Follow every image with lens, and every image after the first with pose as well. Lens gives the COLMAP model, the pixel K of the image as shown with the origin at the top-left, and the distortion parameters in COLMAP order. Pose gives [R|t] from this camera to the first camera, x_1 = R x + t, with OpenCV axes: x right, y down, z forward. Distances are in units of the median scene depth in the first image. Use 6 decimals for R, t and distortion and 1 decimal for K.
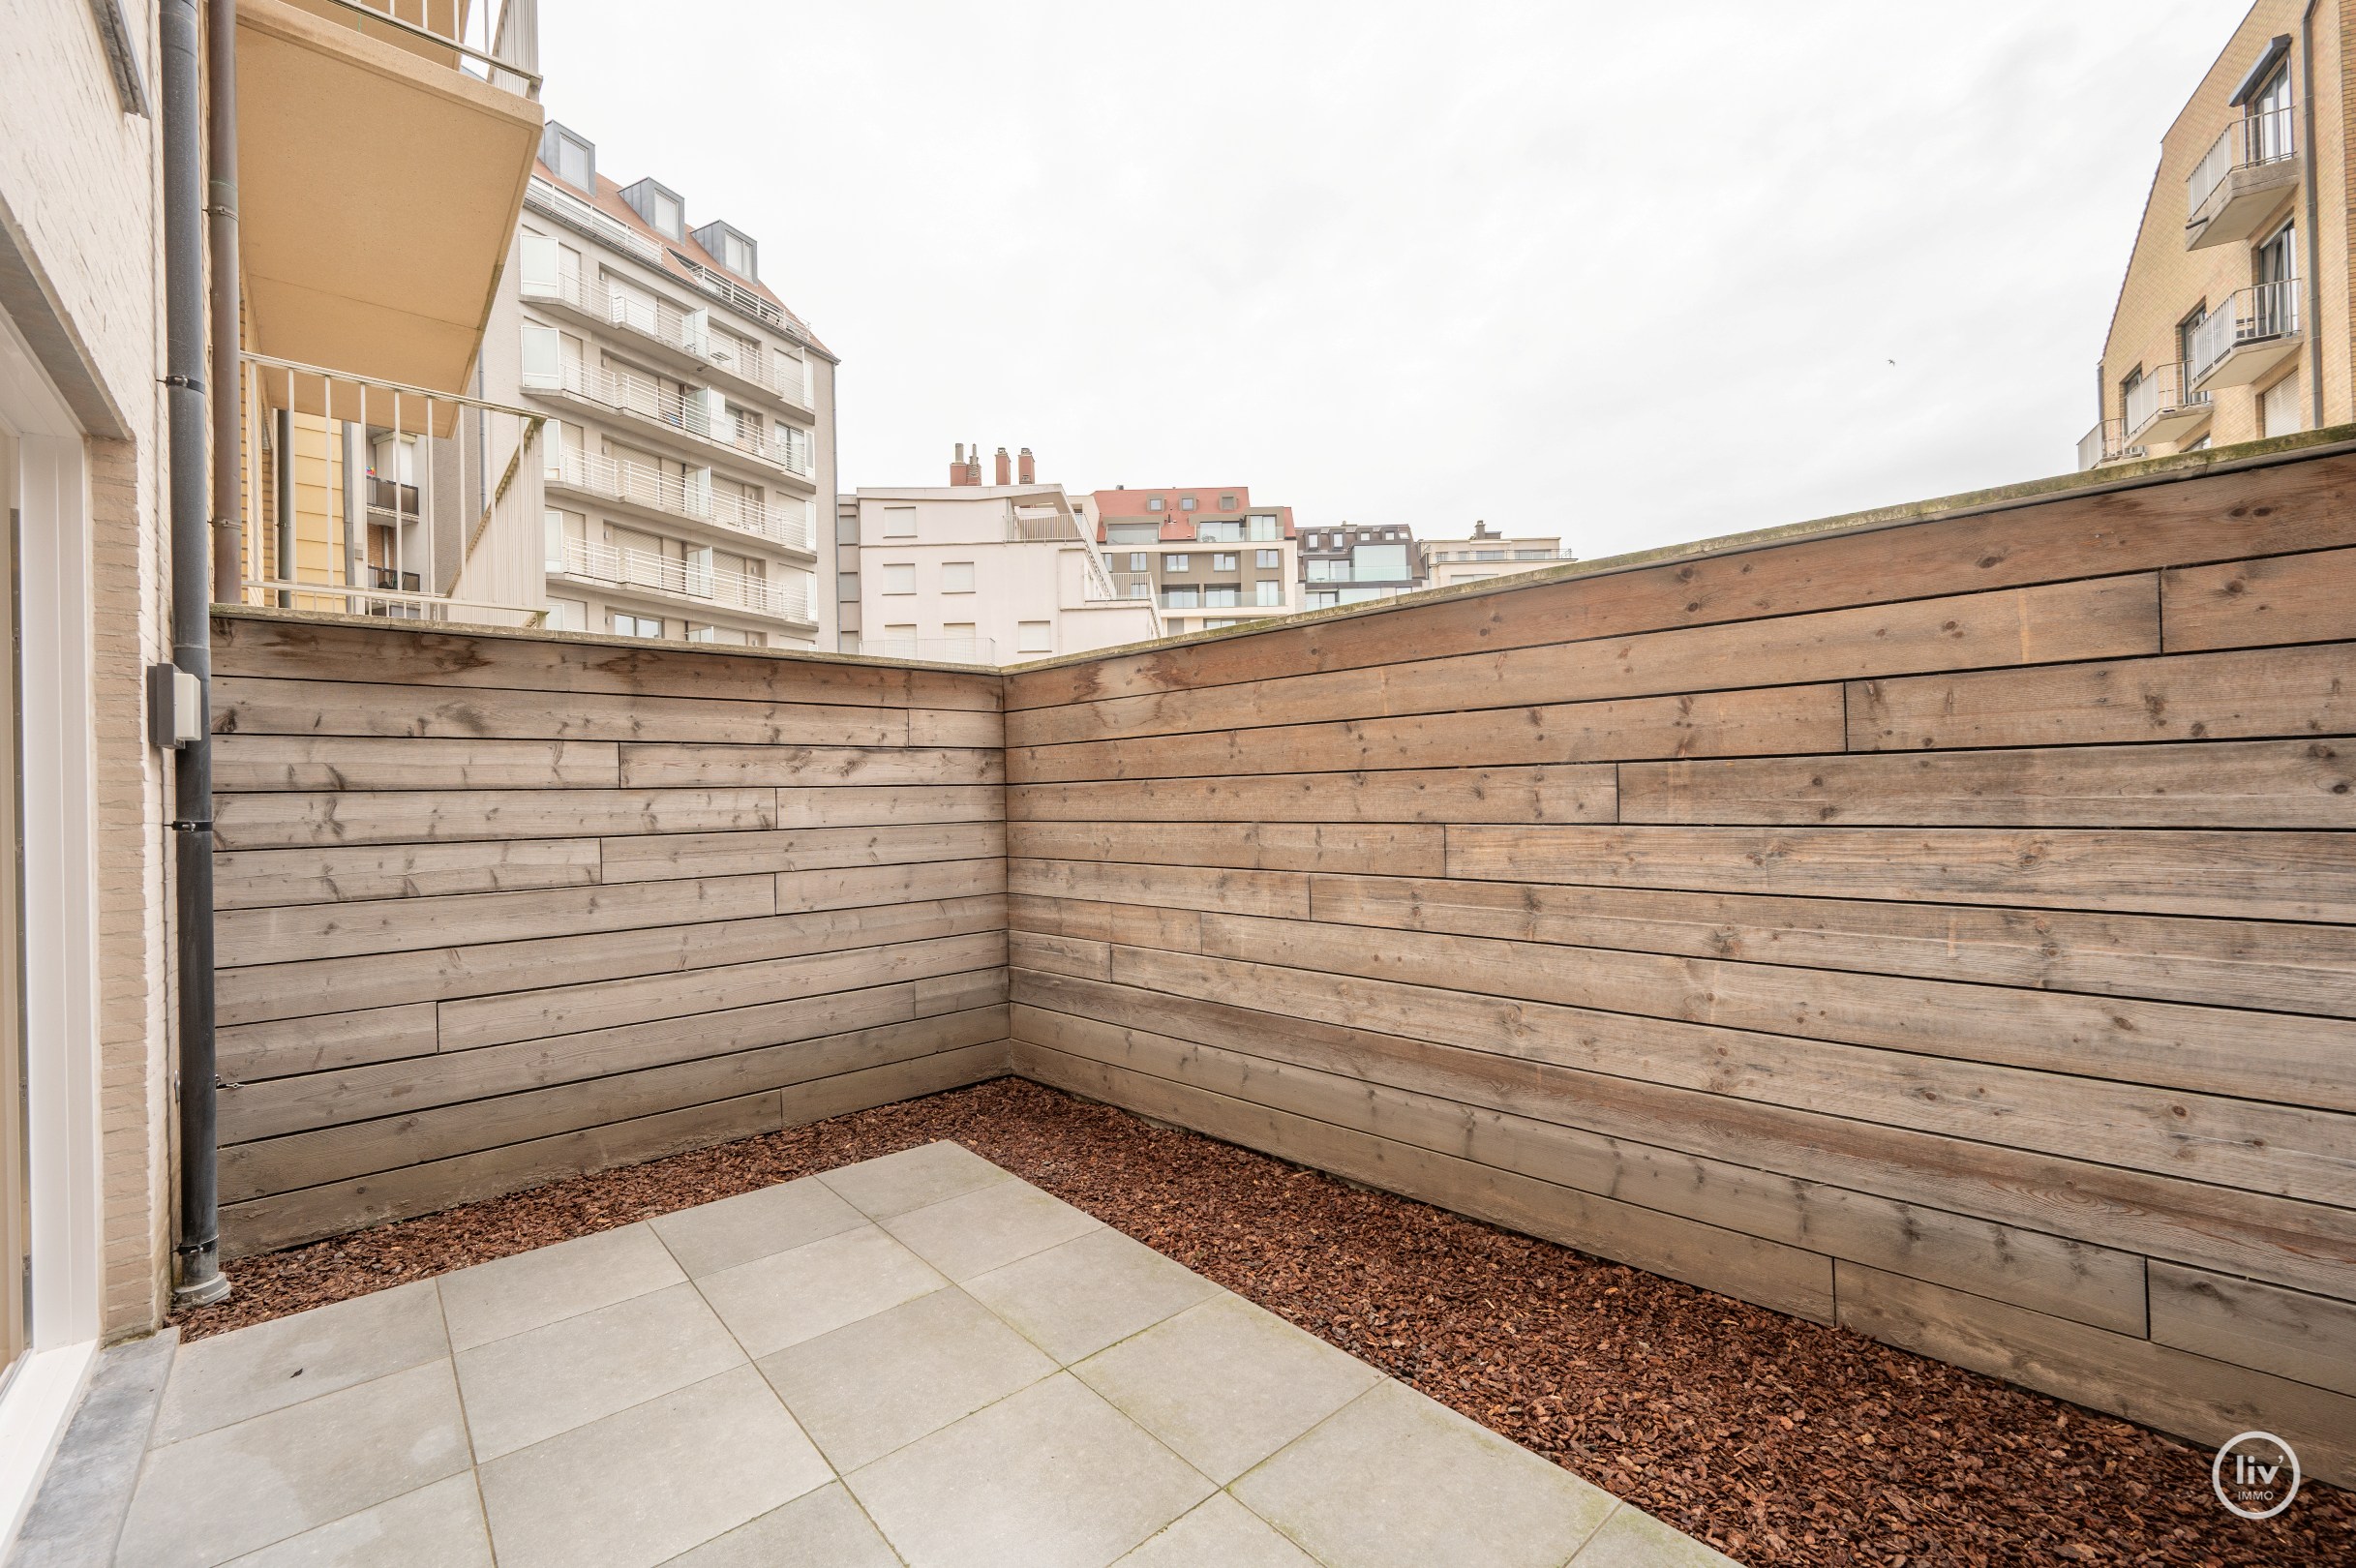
lens RADIAL K [[948.6, 0, 1180.9], [0, 948.6, 791.2], [0, 0, 1]] dist [0.001345, 0.000096]
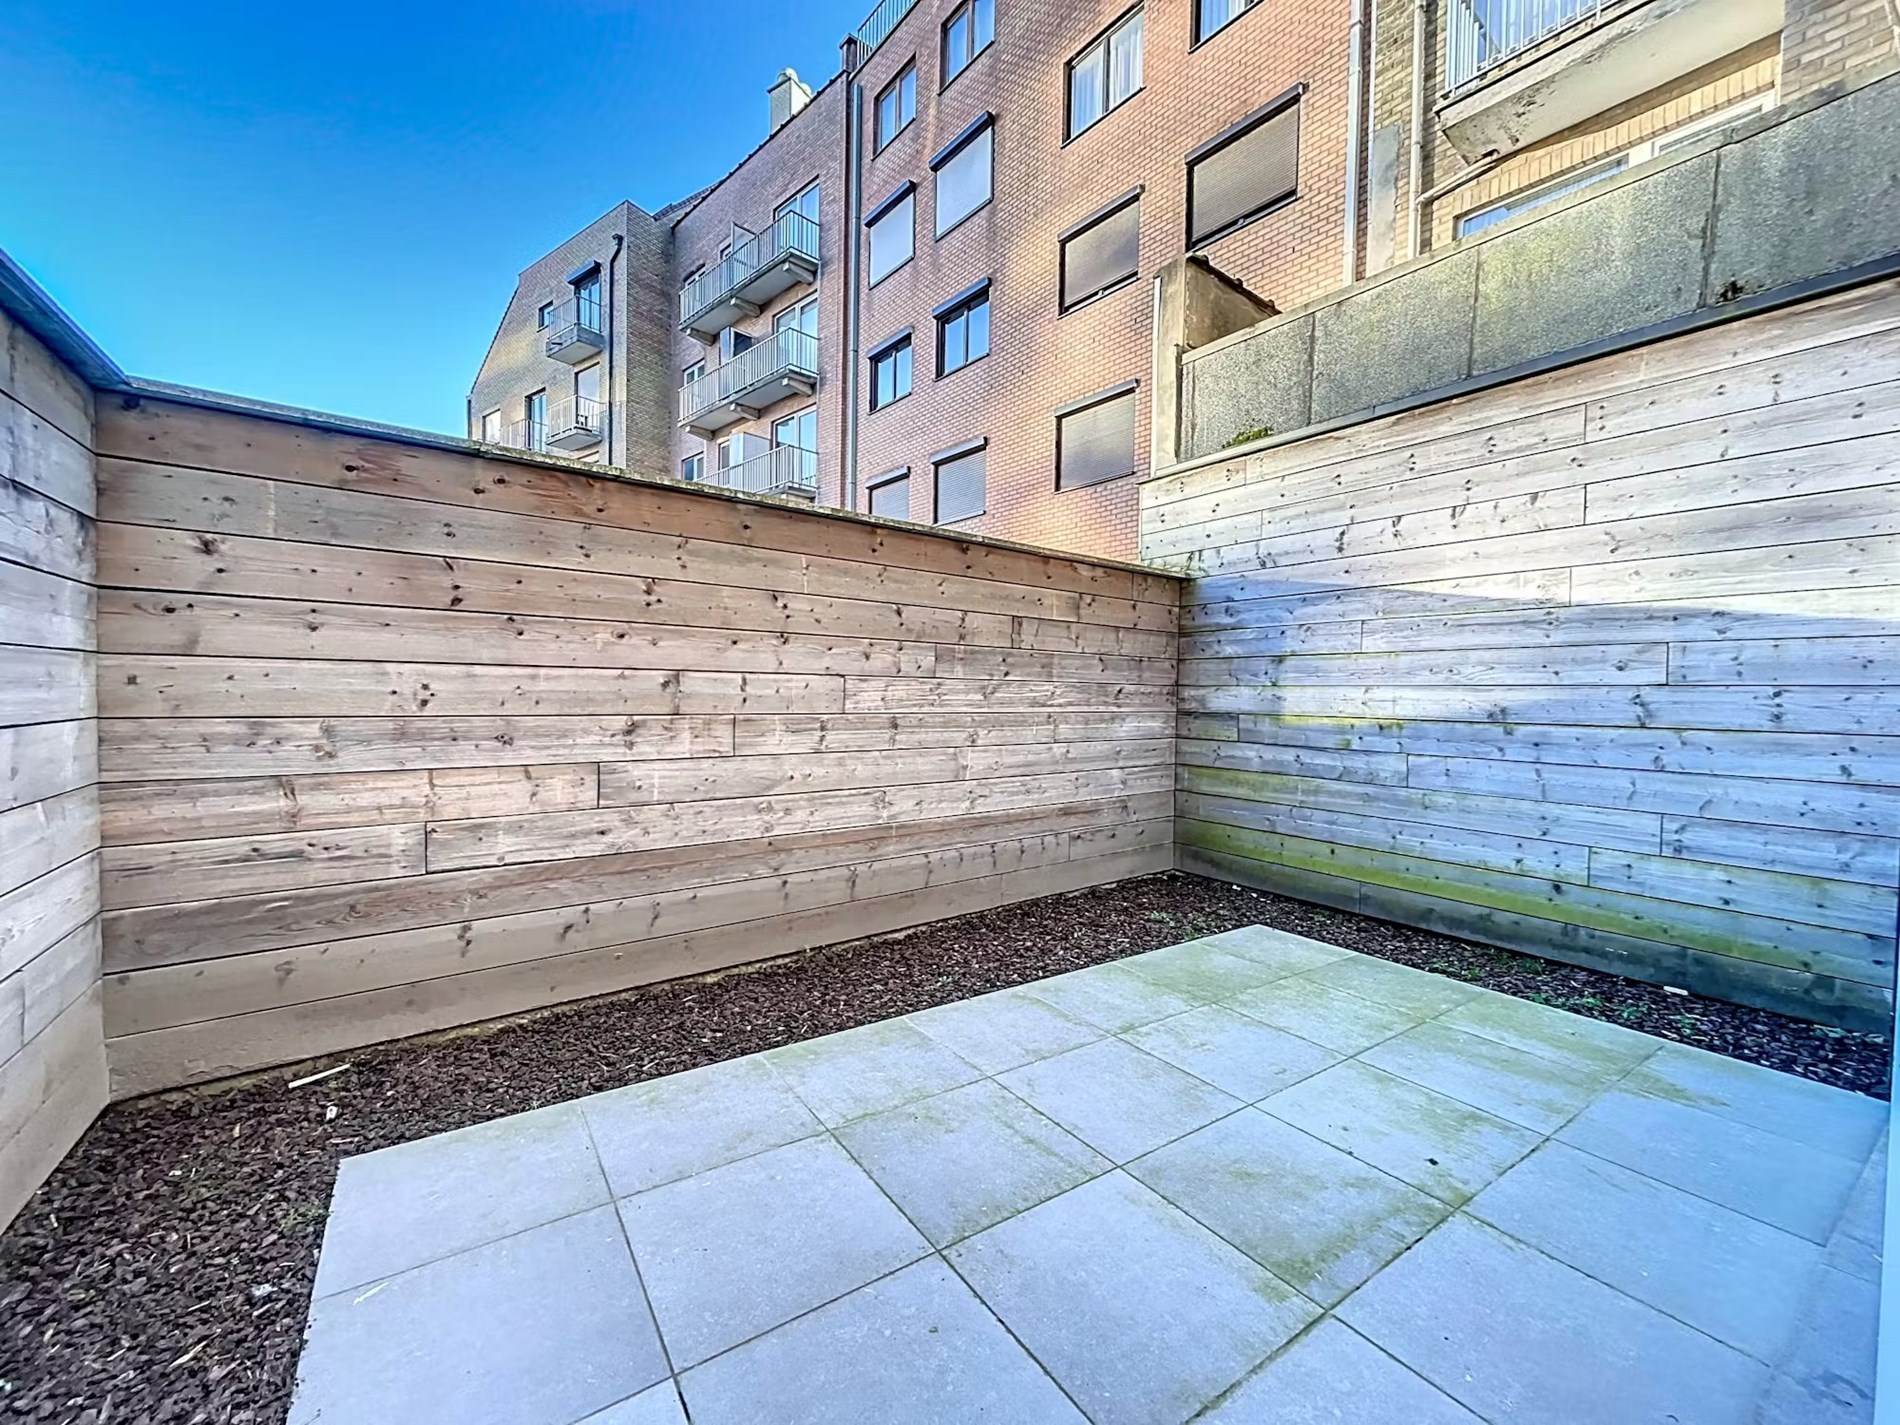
lens RADIAL K [[774.1, 0, 952.1], [0, 774.1, 711.7], [0, 0, 1]] dist [-0.001331, -0.000014]
pose [[0.127094, -0.003288, 0.991885, -0.815273], [-0.023884, 0.999694, 0.006374, 0.072743], [-0.991603, -0.024501, 0.126977, 0.645229]]
